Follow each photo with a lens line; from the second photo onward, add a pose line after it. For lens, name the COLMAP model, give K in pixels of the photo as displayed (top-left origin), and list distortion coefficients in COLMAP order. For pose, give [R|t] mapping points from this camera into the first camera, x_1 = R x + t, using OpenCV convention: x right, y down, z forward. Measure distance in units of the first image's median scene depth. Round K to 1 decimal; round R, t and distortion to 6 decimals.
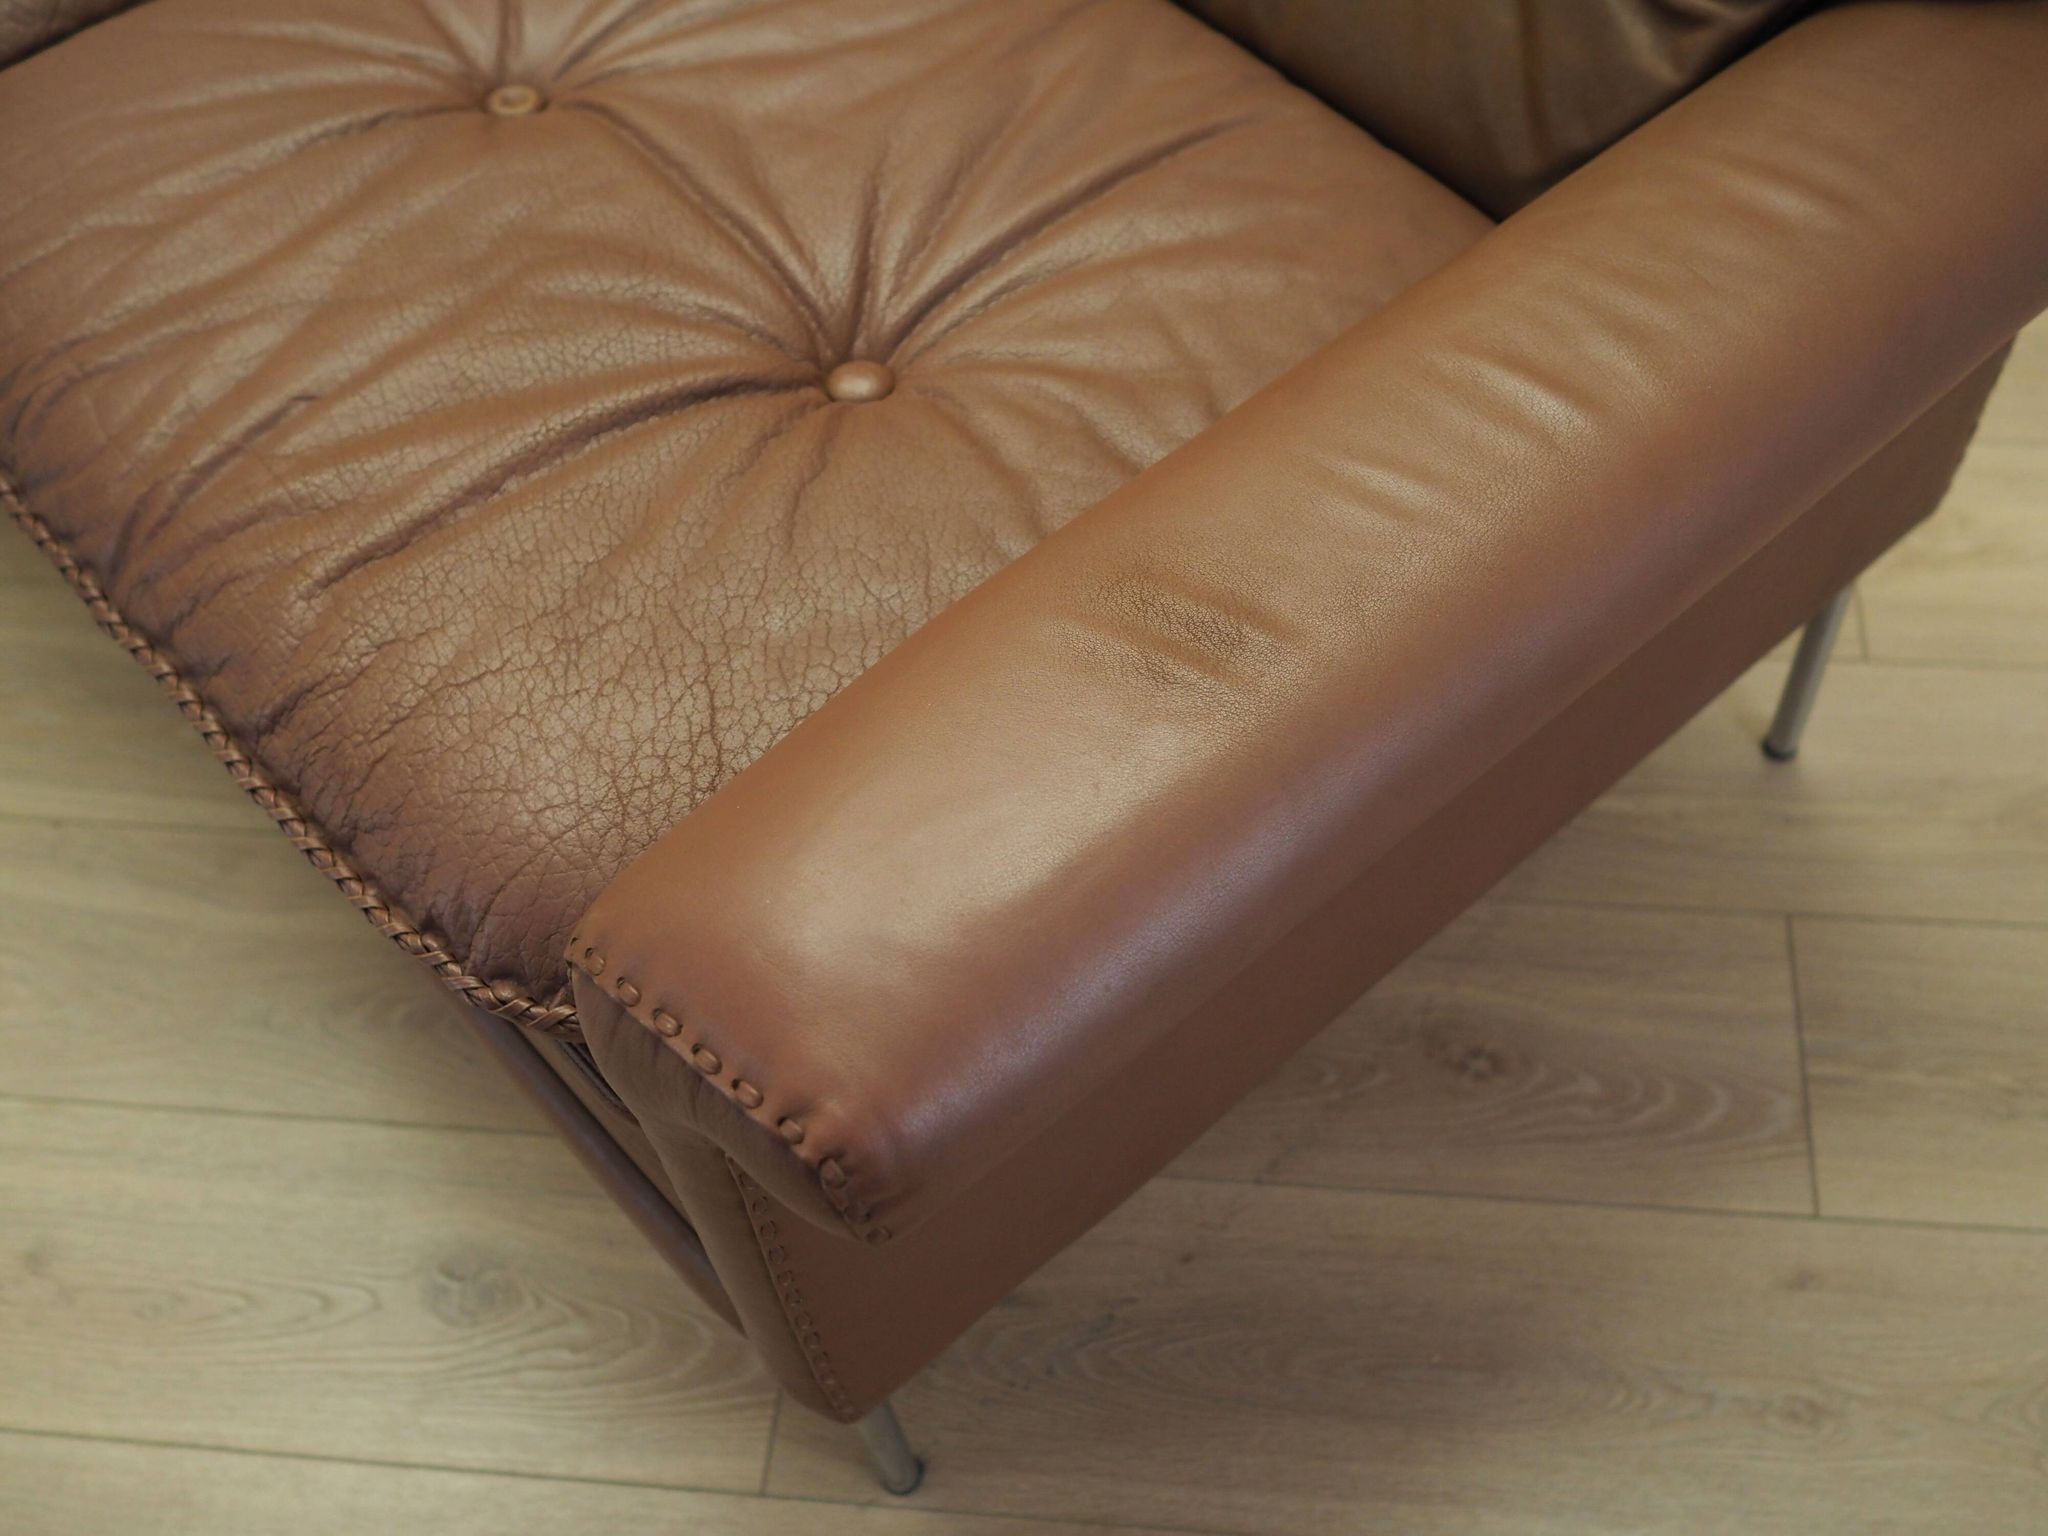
lens RADIAL K [[2026.3, 0, 1024.0], [0, 2026.3, 768.0], [0, 0, 1]] dist [-0.040330, 0.019017]
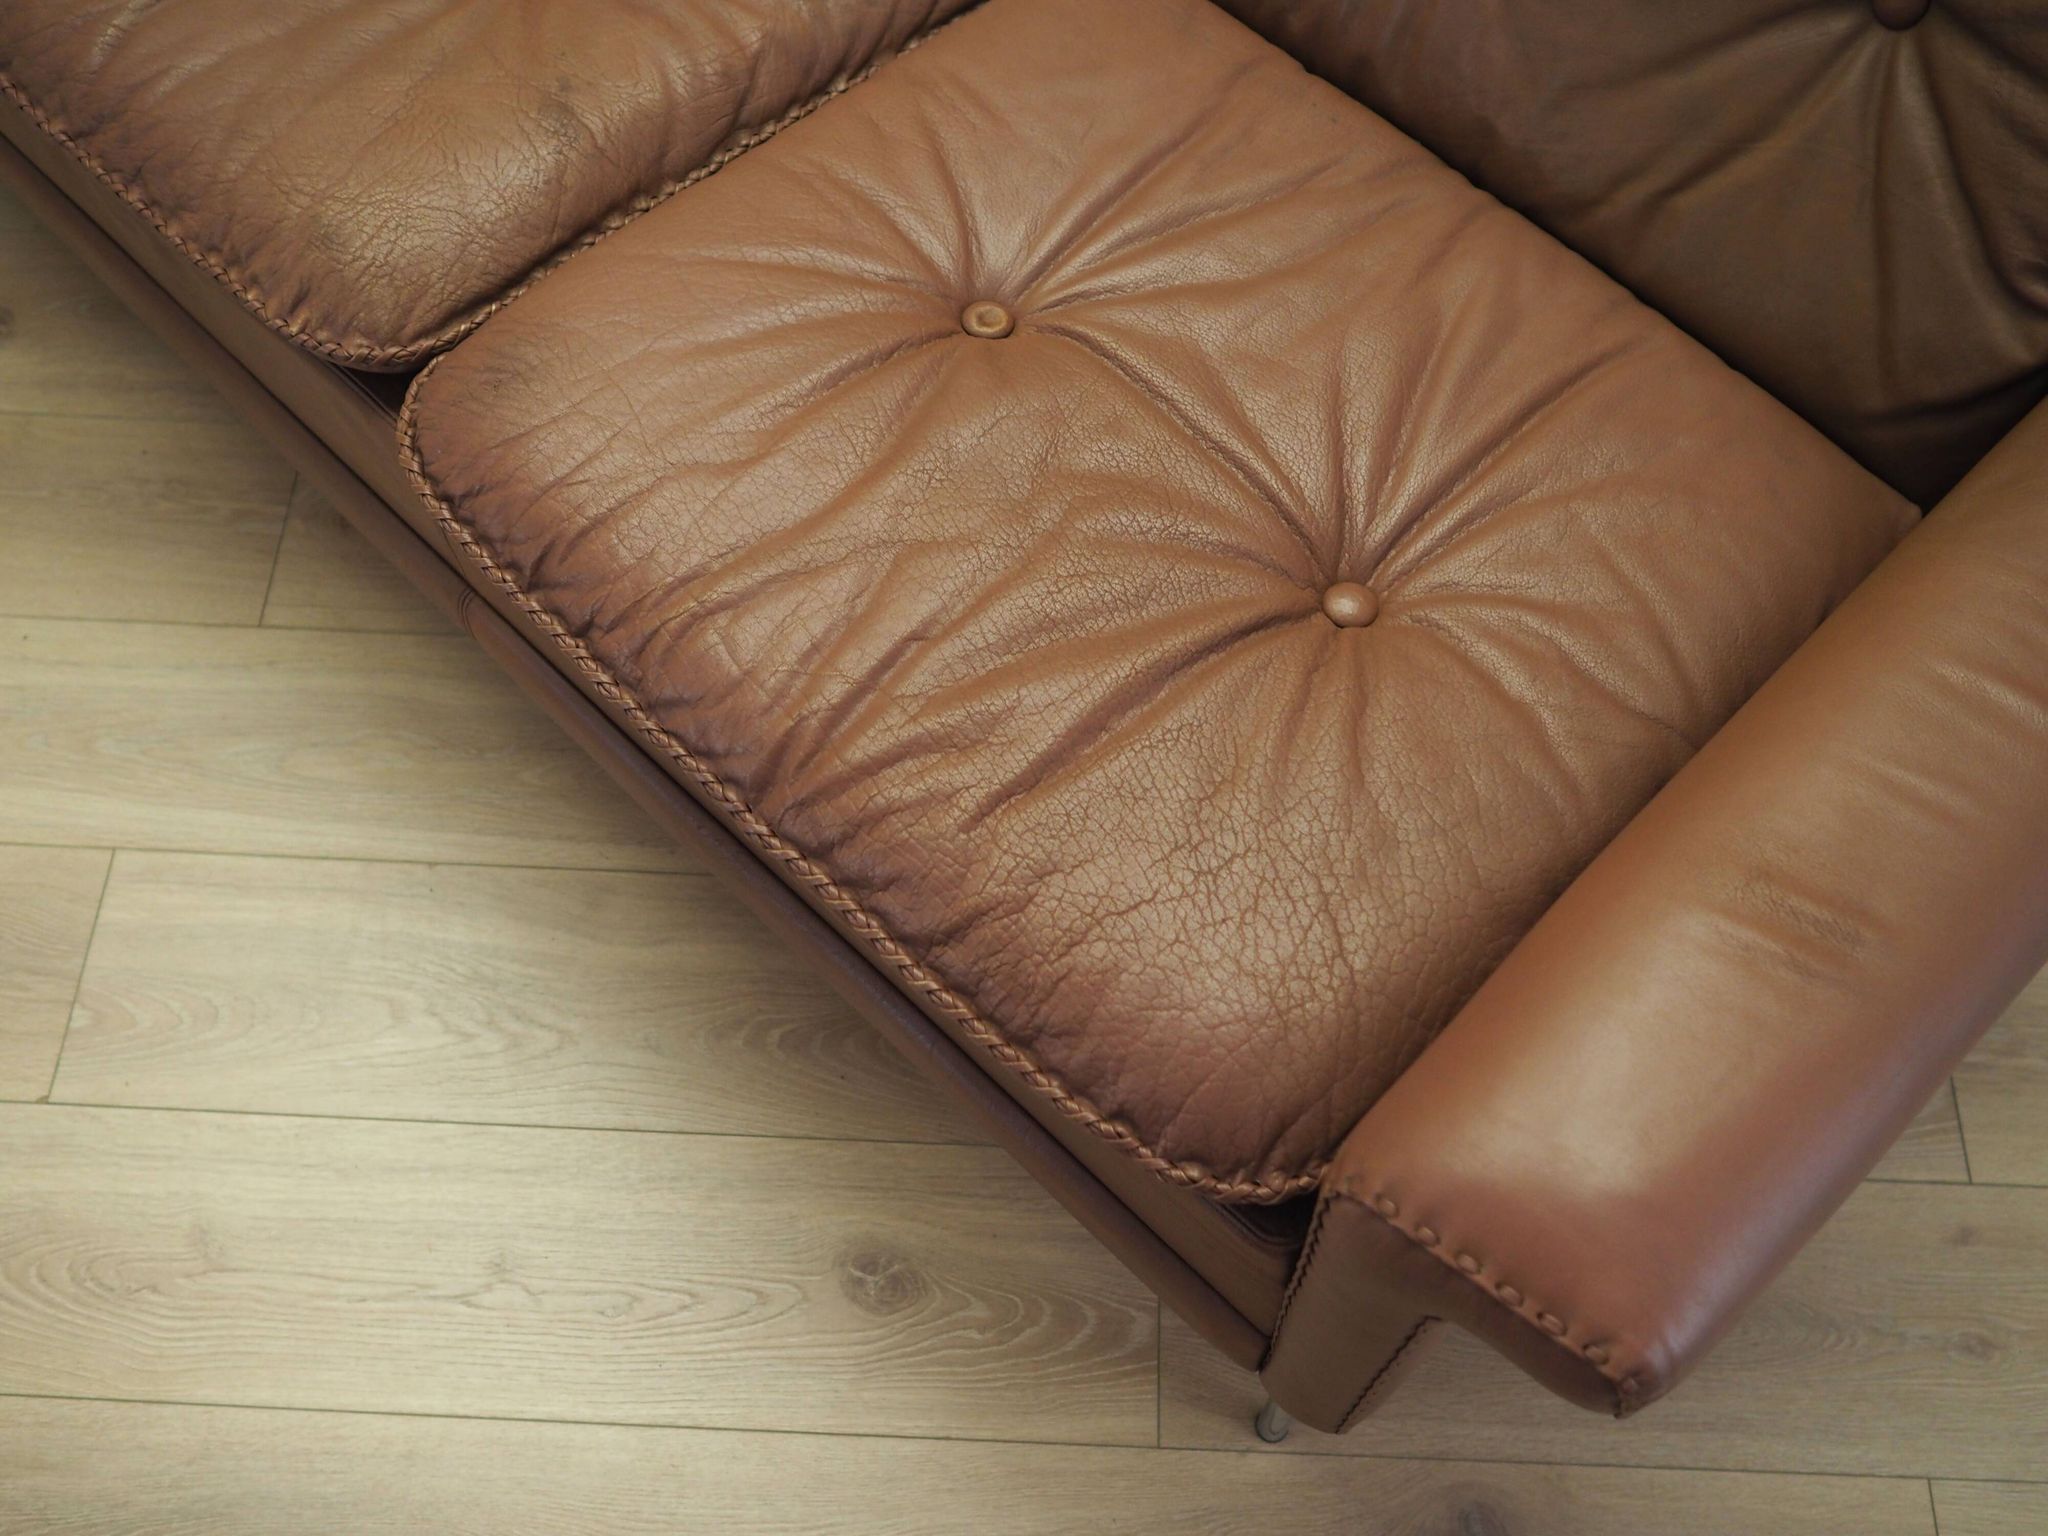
lens RADIAL K [[1864.4, 0, 1024.0], [0, 1864.4, 768.0], [0, 0, 1]] dist [-0.037203, 0.010475]
pose [[0.997549, -0.019669, 0.067154, -0.393678], [0.012888, 0.994908, 0.099956, -0.231683], [-0.068778, -0.098846, 0.992723, -0.104824]]
